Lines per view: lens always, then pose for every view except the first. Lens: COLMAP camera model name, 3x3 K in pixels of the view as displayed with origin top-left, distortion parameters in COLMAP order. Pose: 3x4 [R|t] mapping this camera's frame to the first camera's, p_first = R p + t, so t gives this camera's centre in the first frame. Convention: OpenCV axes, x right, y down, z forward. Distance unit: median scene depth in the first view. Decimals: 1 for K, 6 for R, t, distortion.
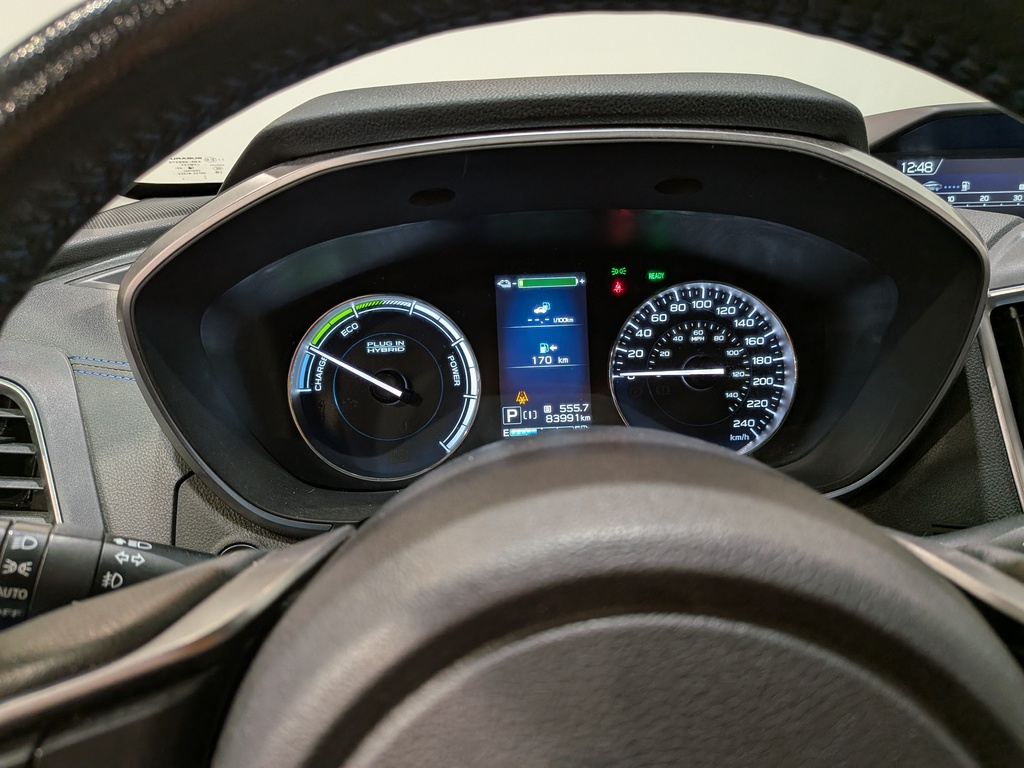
lens RADIAL K [[744.1, 0, 507.1], [0, 744.1, 386.0], [0, 0, 1]] dist [0.040942, -0.093736]
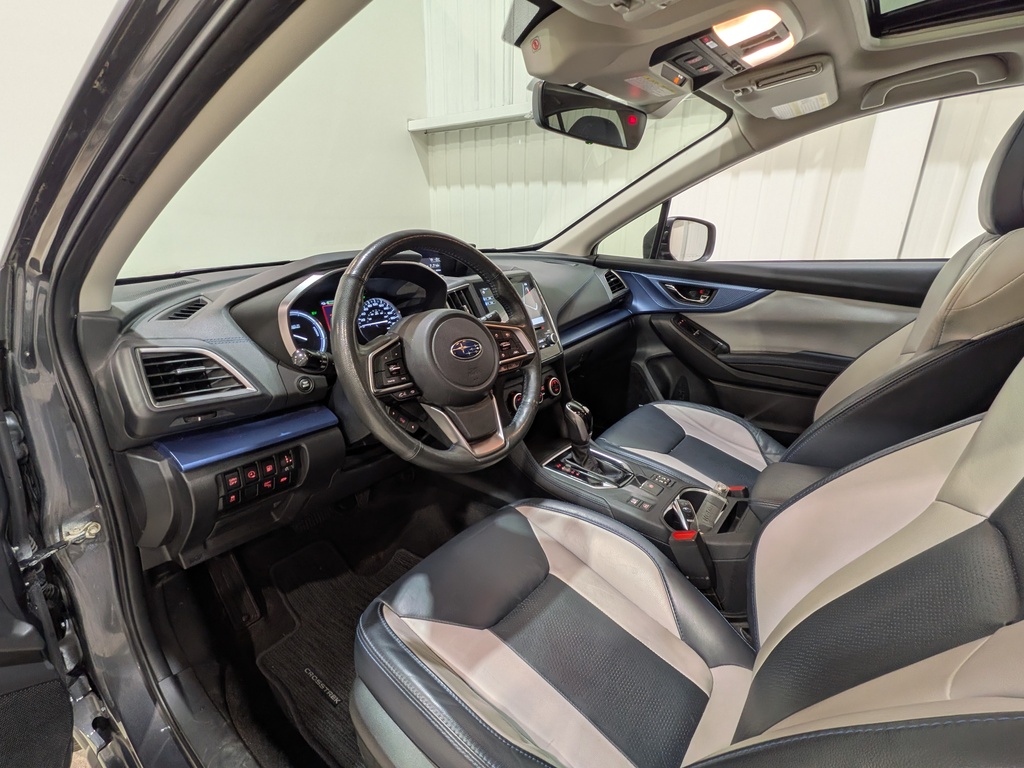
lens RADIAL K [[486.8, 0, 509.1], [0, 486.8, 389.0], [0, 0, 1]] dist [-0.008776, -0.001473]
pose [[0.648609, -0.218541, 0.729072, -1.109035], [0.223523, 0.970346, 0.092009, 0.212492], [-0.727560, 0.103287, 0.678224, -1.001440]]
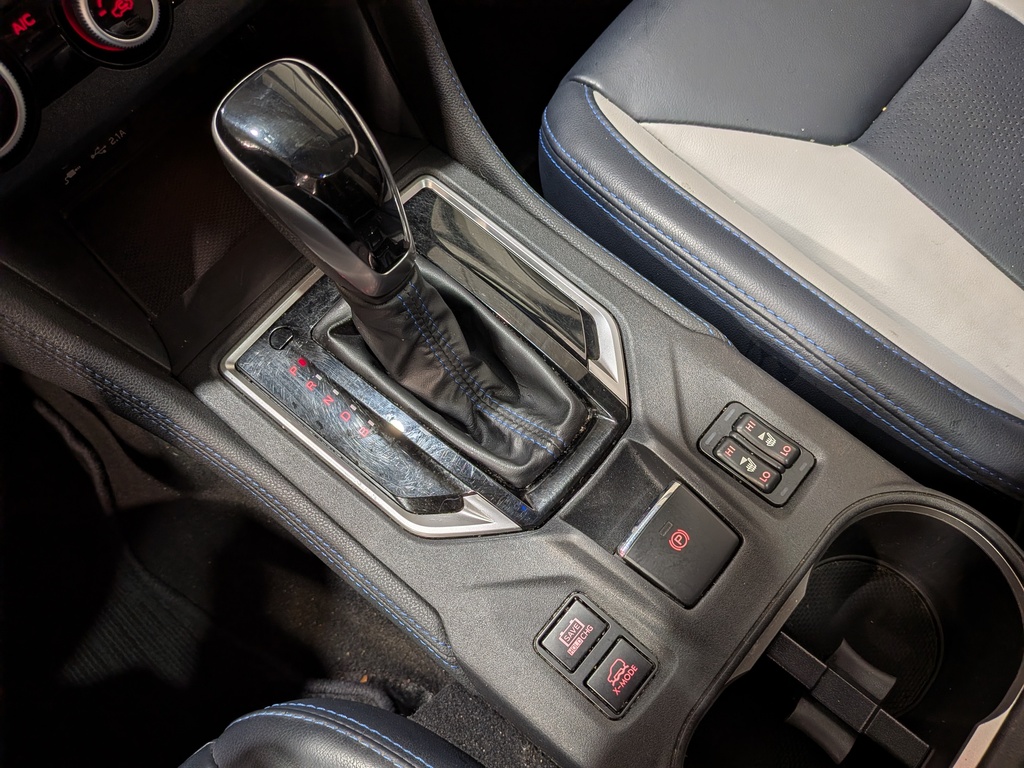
lens RADIAL K [[744.1, 0, 501.8], [0, 744.1, 390.0], [0, 0, 1]] dist [0.040942, -0.093736]
pose [[0.698375, -0.670279, 0.250994, 0.756780], [0.310398, 0.599624, 0.737634, 0.350110], [-0.644923, -0.437238, 0.626816, -0.126531]]
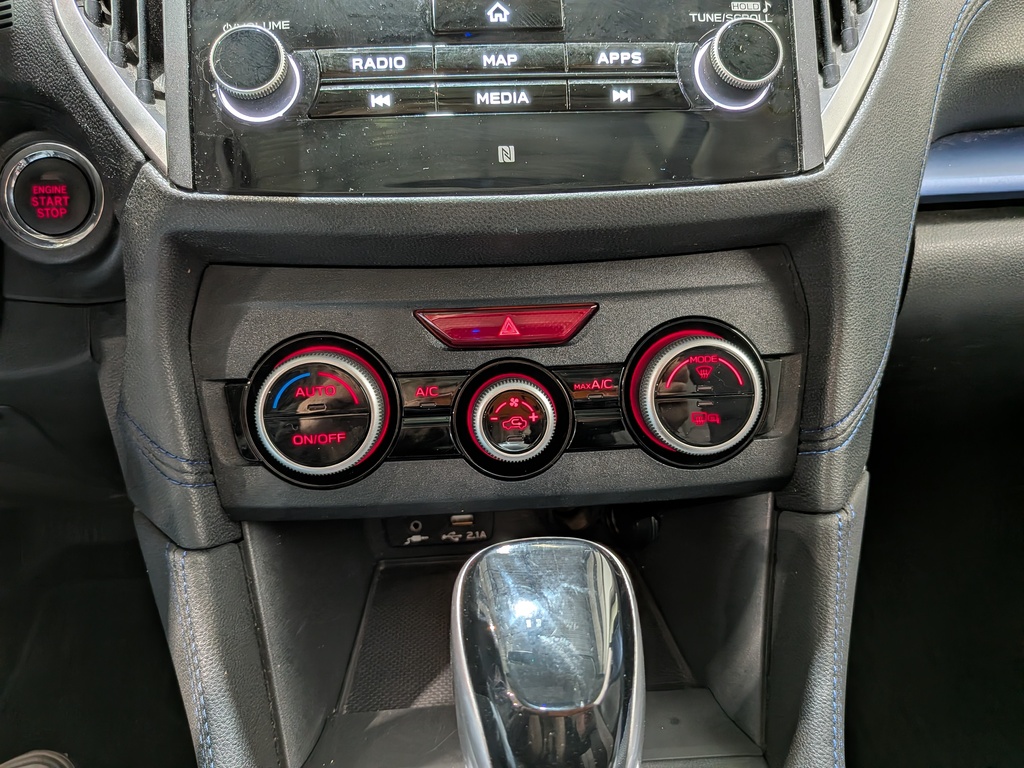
lens RADIAL K [[744.1, 0, 517.9], [0, 744.1, 395.2], [0, 0, 1]] dist [0.040942, -0.093736]
pose [[0.999411, 0.002717, 0.034211, 0.904250], [-0.006360, 0.994260, 0.106805, 0.444910], [-0.033725, -0.106959, 0.993691, 0.047524]]
